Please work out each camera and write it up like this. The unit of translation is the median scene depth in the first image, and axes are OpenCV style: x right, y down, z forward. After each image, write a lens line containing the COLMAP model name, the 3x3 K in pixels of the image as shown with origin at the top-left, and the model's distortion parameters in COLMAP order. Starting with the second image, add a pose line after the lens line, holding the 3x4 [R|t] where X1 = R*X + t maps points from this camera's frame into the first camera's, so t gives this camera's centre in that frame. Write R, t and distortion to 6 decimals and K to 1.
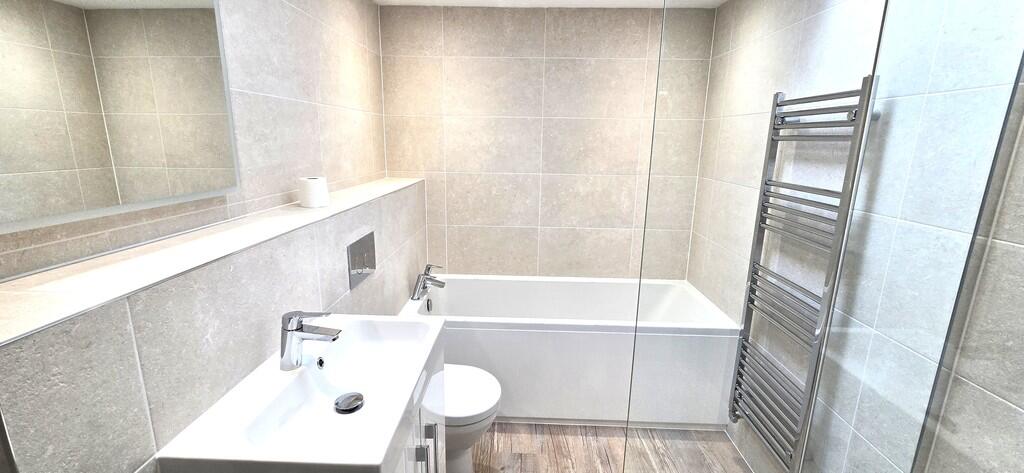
lens RADIAL K [[421.2, 0, 508.9], [0, 421.2, 235.6], [0, 0, 1]] dist [-0.001092, -0.000374]
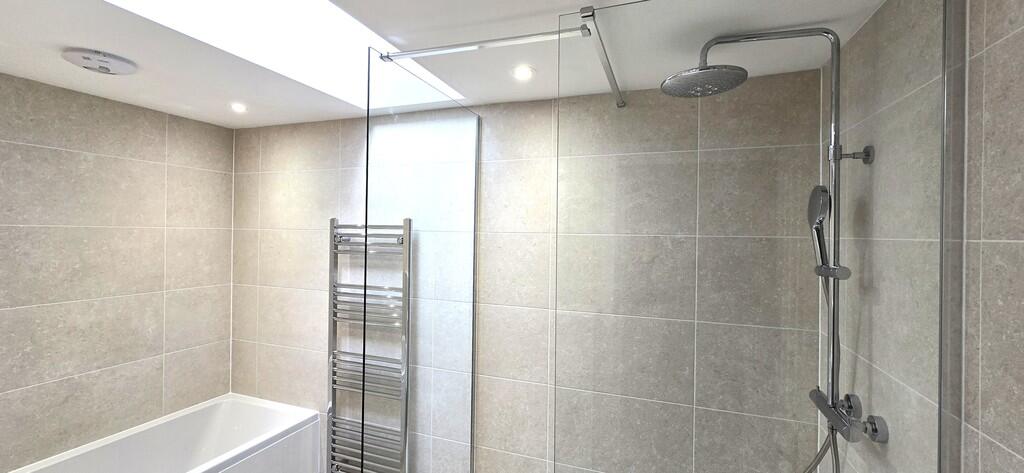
lens RADIAL K [[421.2, 0, 511.5], [0, 421.2, 232.7], [0, 0, 1]] dist [-0.001092, -0.000374]
pose [[0.298763, -0.012500, 0.954245, -0.352538], [0.198498, 0.978859, -0.049324, -0.088901], [-0.933456, 0.204152, 0.294928, 0.069503]]
